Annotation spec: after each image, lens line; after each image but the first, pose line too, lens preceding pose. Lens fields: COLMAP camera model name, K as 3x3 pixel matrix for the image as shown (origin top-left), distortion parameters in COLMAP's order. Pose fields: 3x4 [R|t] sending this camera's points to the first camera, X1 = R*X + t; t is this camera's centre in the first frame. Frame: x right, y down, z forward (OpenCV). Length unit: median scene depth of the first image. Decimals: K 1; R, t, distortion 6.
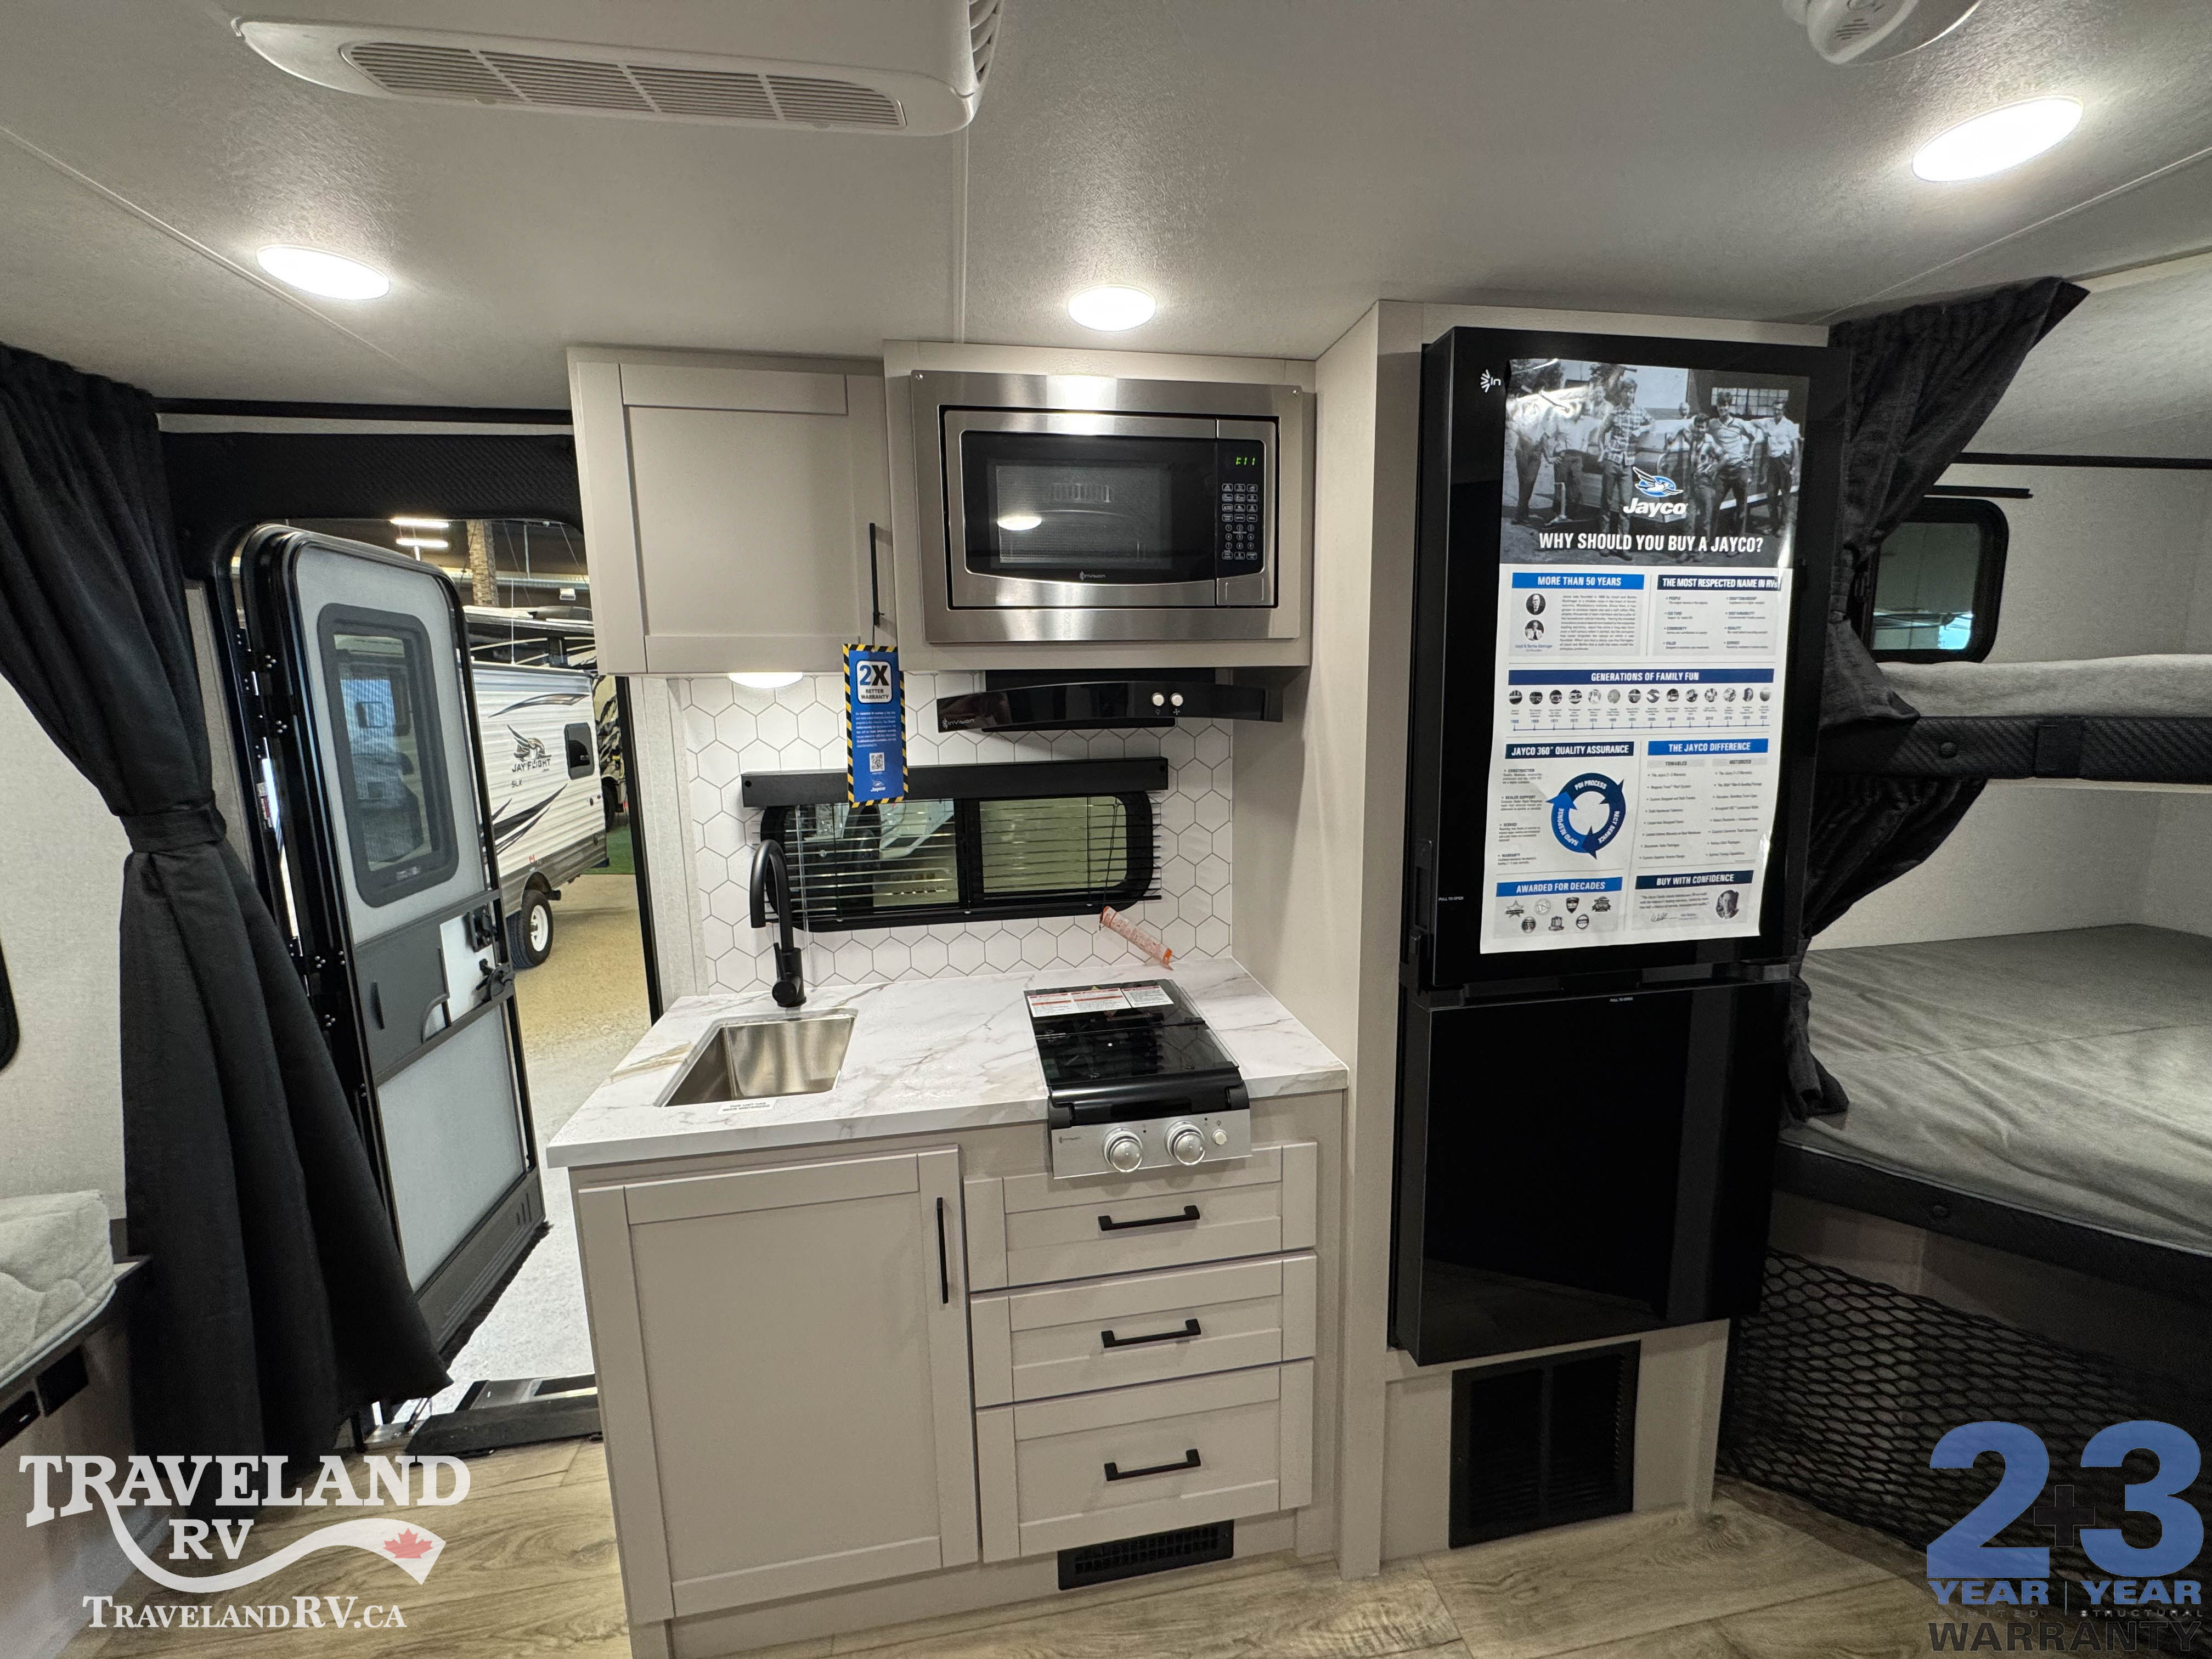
lens RADIAL K [[885.9, 0, 1101.4], [0, 885.9, 831.5], [0, 0, 1]] dist [-0.002768, -0.000861]
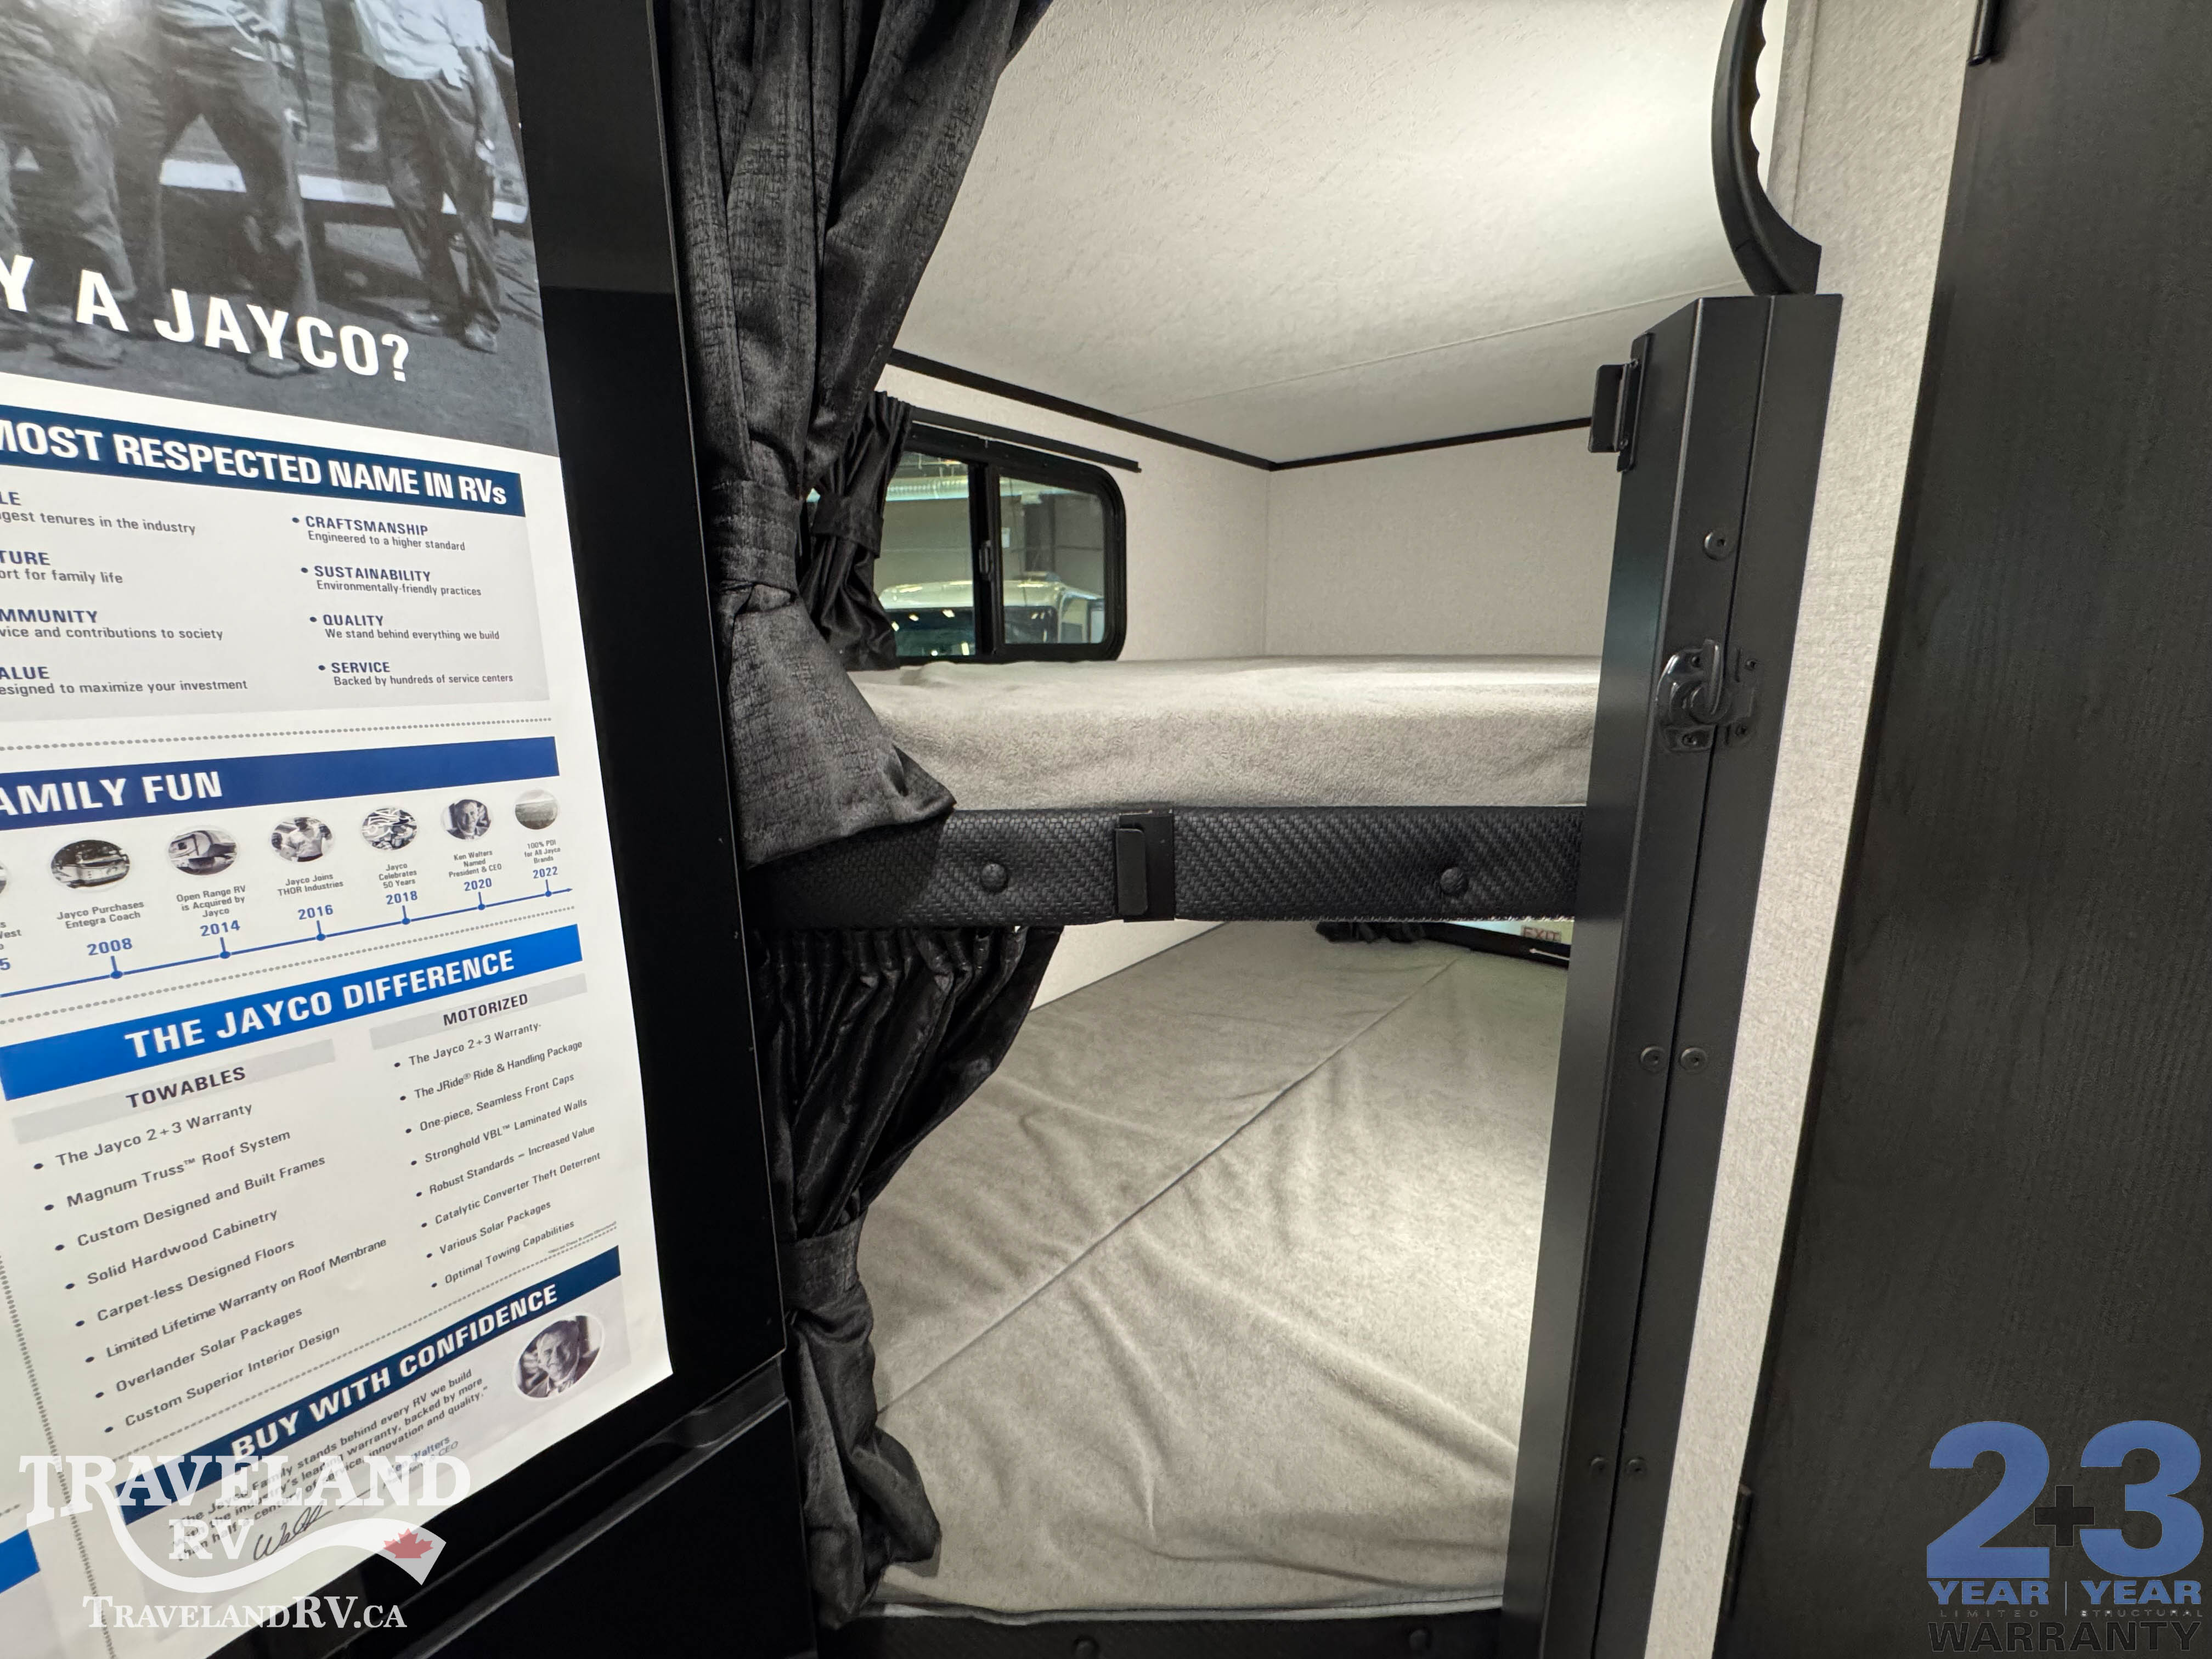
lens RADIAL K [[894.8, 0, 1106.0], [0, 894.8, 829.5], [0, 0, 1]] dist [-0.001818, -0.000046]
pose [[0.756612, -0.117478, 0.643224, 0.637001], [0.095158, 0.993038, 0.069435, -0.138631], [-0.646902, 0.008672, 0.762523, 0.531836]]
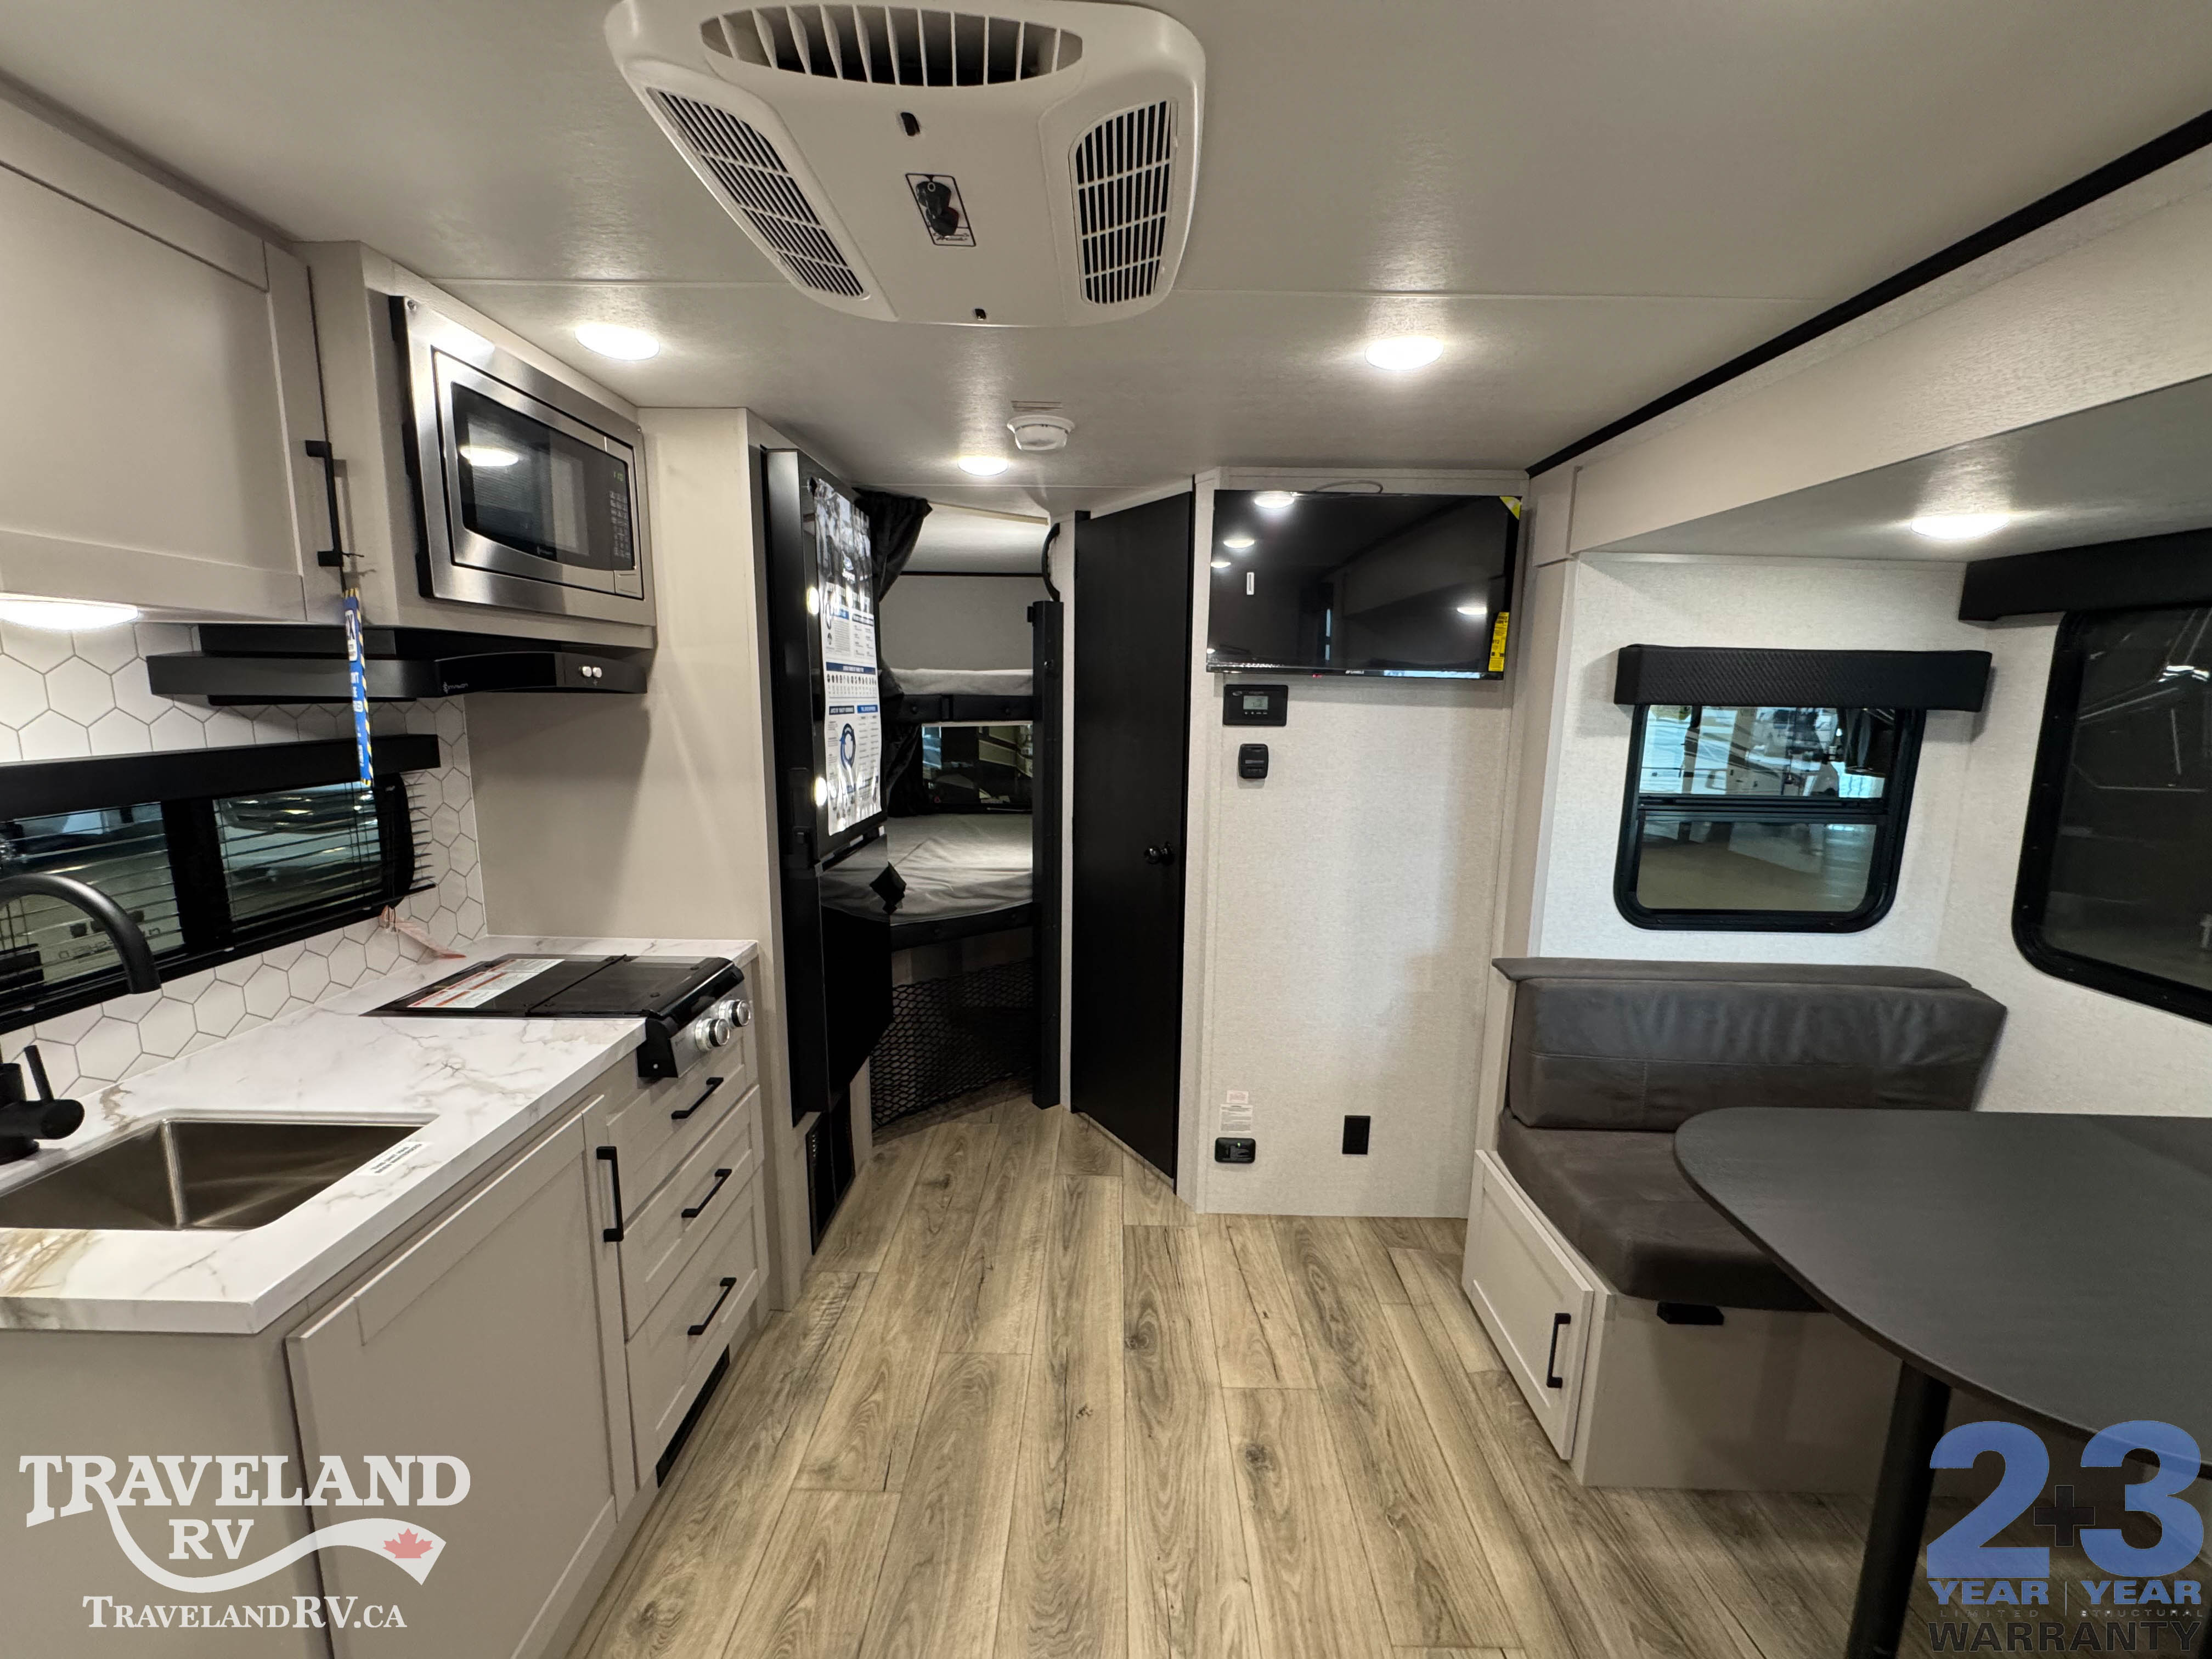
lens RADIAL K [[878.9, 0, 1114.8], [0, 878.9, 827.5], [0, 0, 1]] dist [-0.001993, -0.000149]
pose [[0.170580, -0.131663, 0.976508, -0.958782], [0.139256, 0.984307, 0.108388, 0.019263], [-0.975454, 0.117495, 0.186238, 0.170430]]
